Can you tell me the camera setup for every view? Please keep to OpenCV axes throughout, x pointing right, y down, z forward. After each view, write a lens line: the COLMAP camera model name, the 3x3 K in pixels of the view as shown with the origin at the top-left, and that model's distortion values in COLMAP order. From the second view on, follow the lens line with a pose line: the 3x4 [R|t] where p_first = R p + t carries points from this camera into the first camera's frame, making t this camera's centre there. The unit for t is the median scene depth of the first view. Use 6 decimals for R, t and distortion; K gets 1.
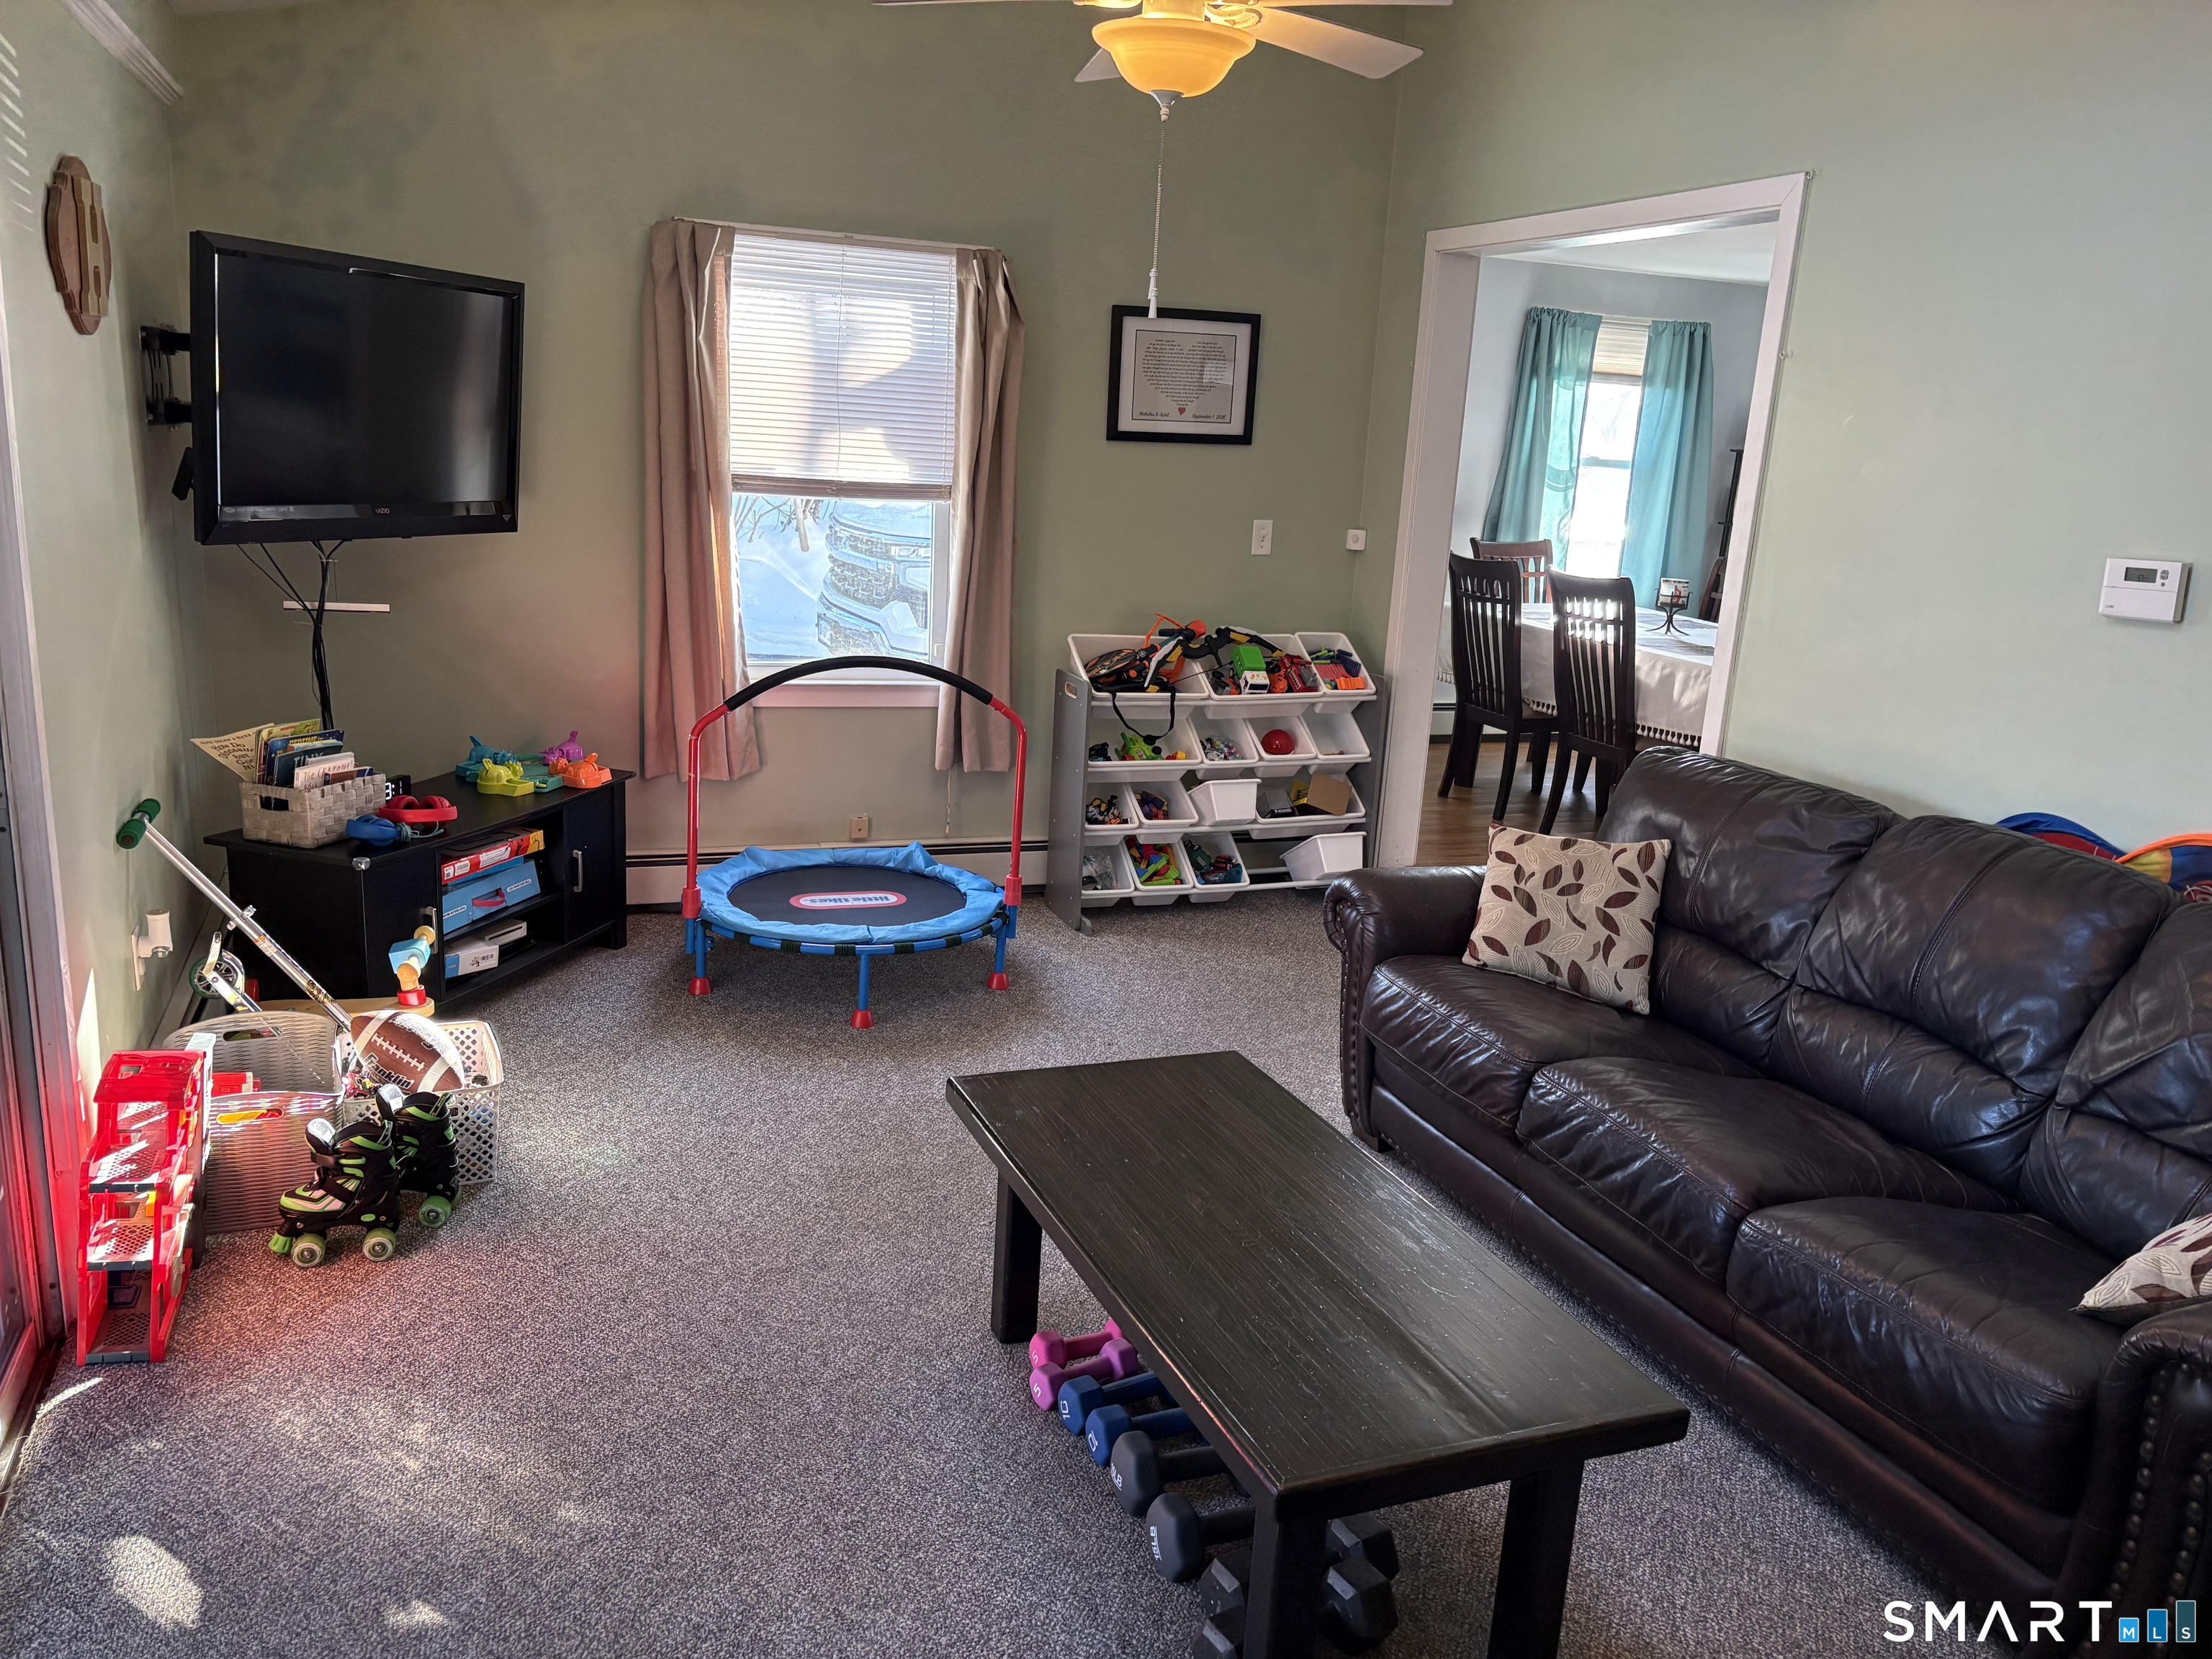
lens RADIAL K [[1680.8, 0, 1109.8], [0, 1680.8, 822.0], [0, 0, 1]] dist [0.045825, -0.037912]
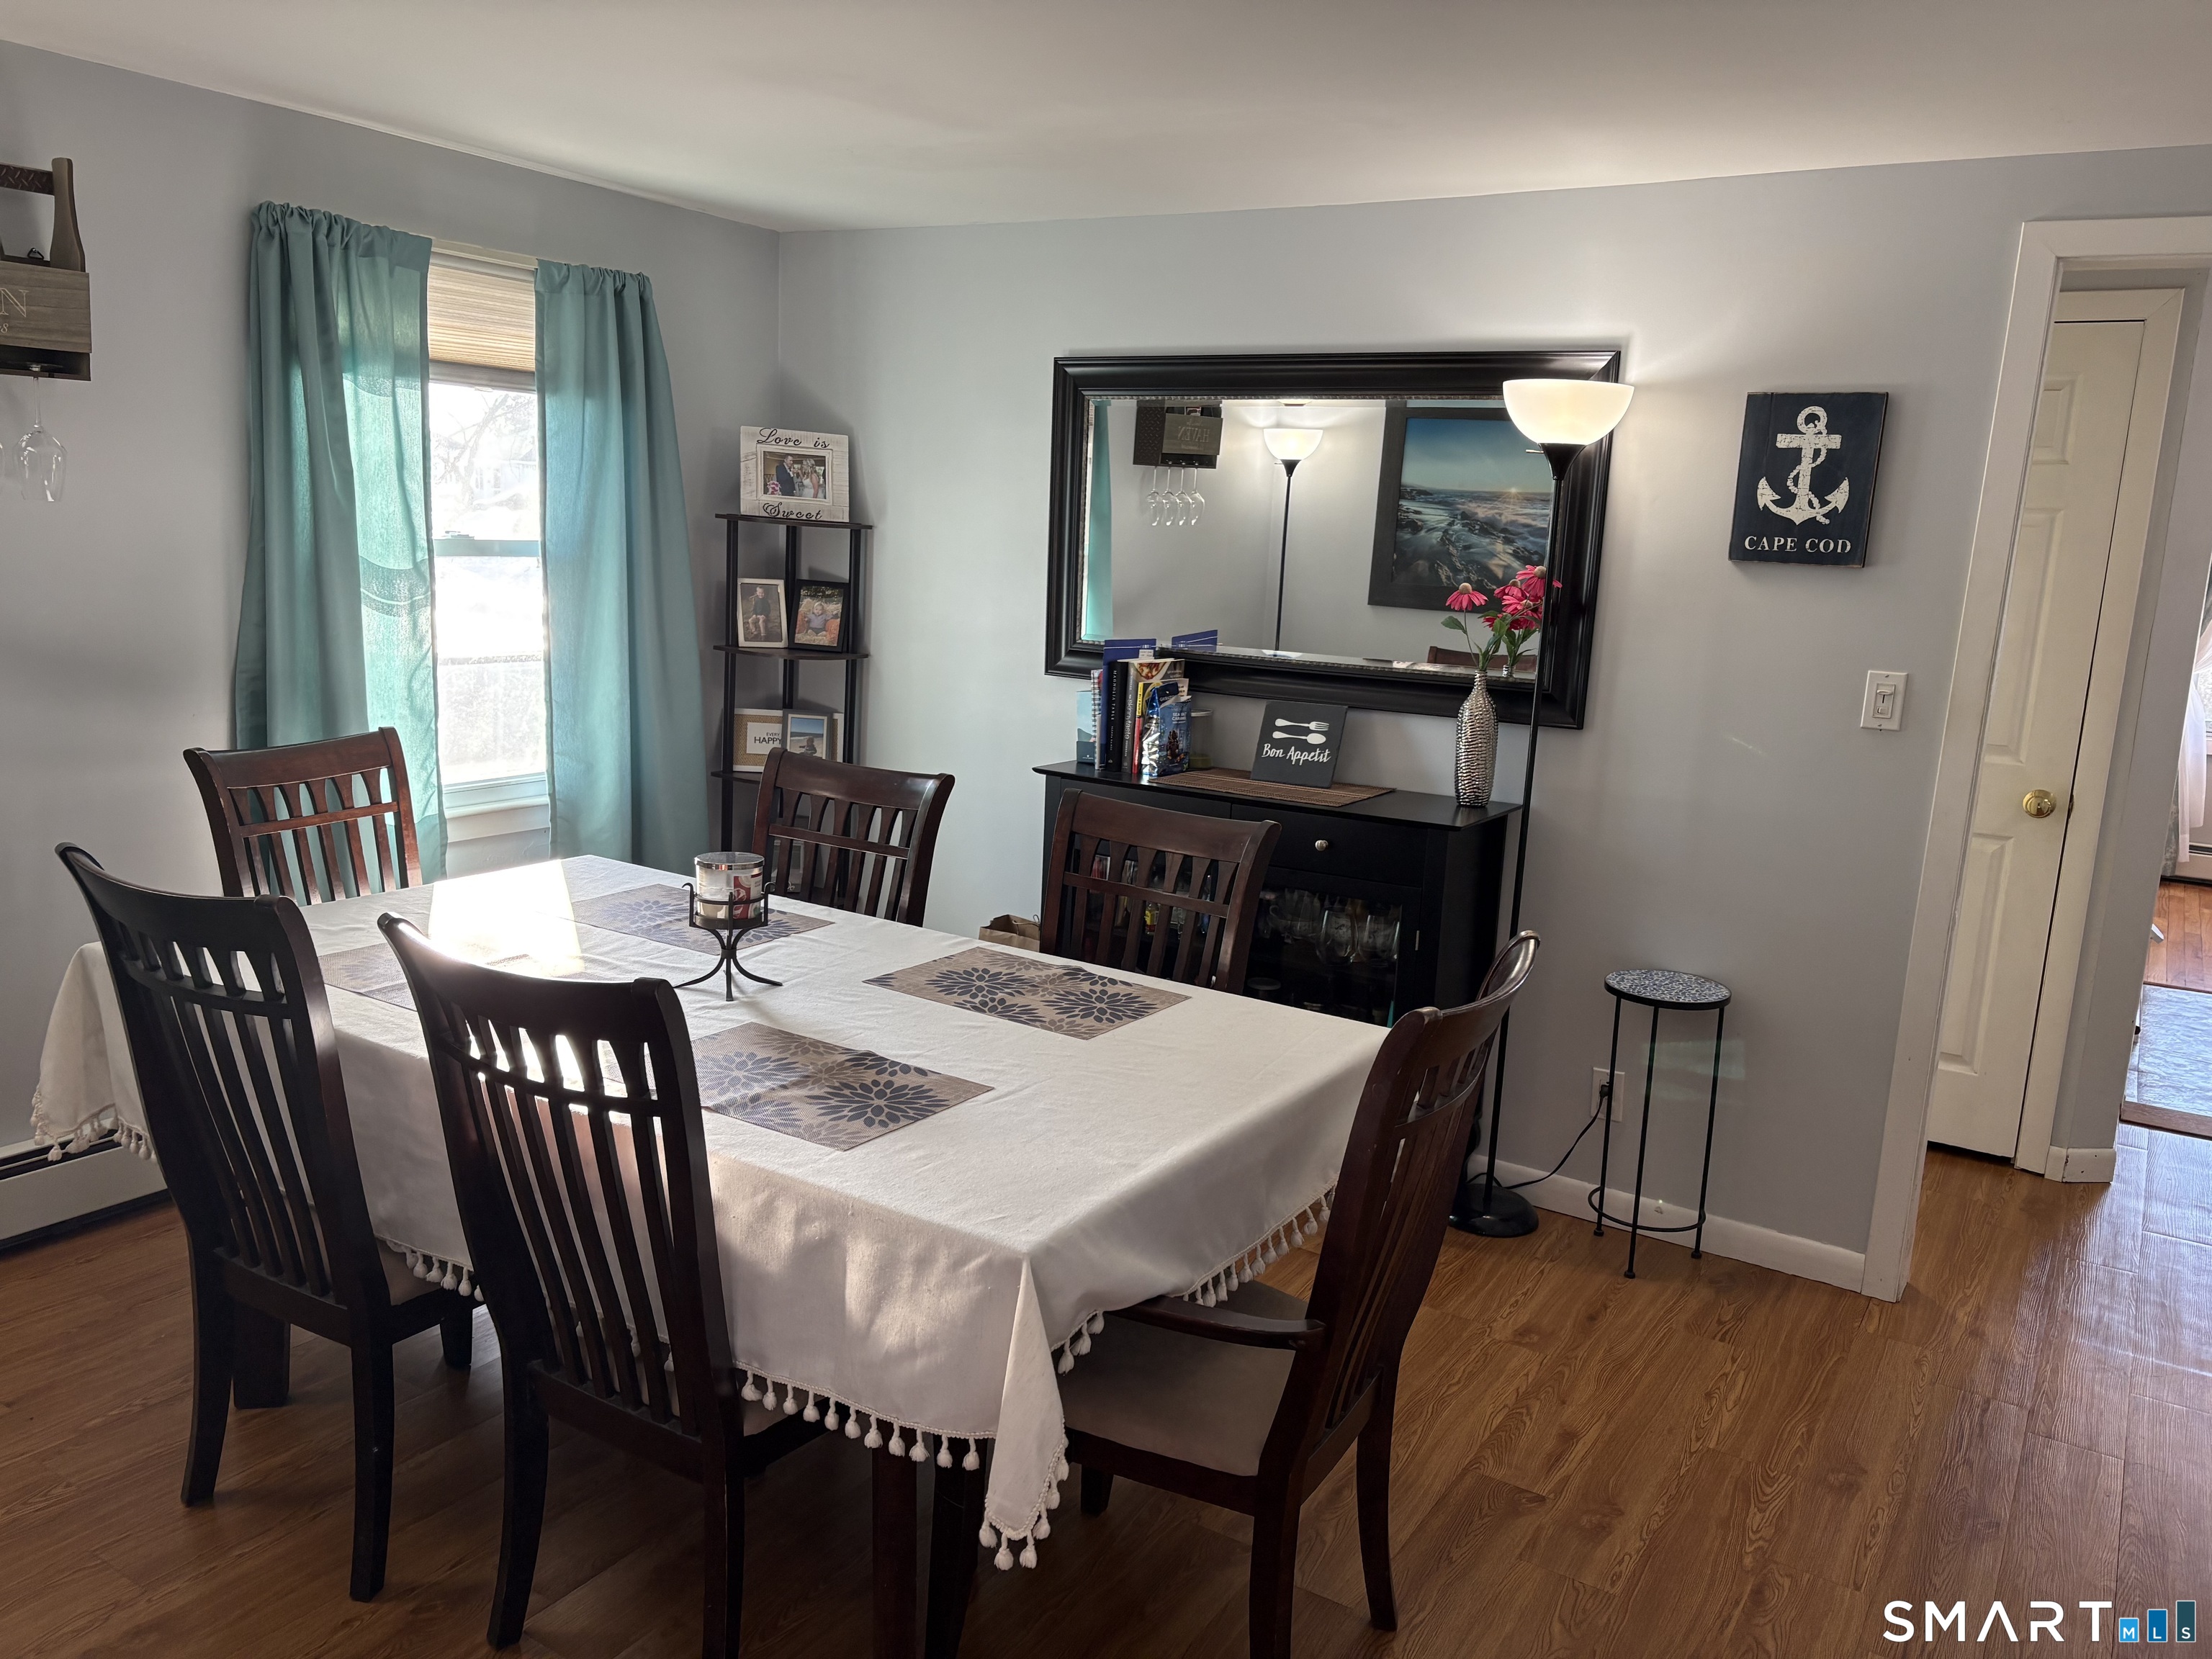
lens RADIAL K [[1680.8, 0, 1096.4], [0, 1680.8, 827.8], [0, 0, 1]] dist [0.045825, -0.037912]
pose [[0.805041, -0.136689, 0.577257, 0.147538], [0.145582, 0.988857, 0.031123, -0.127563], [-0.575079, 0.058983, 0.815969, 0.526147]]
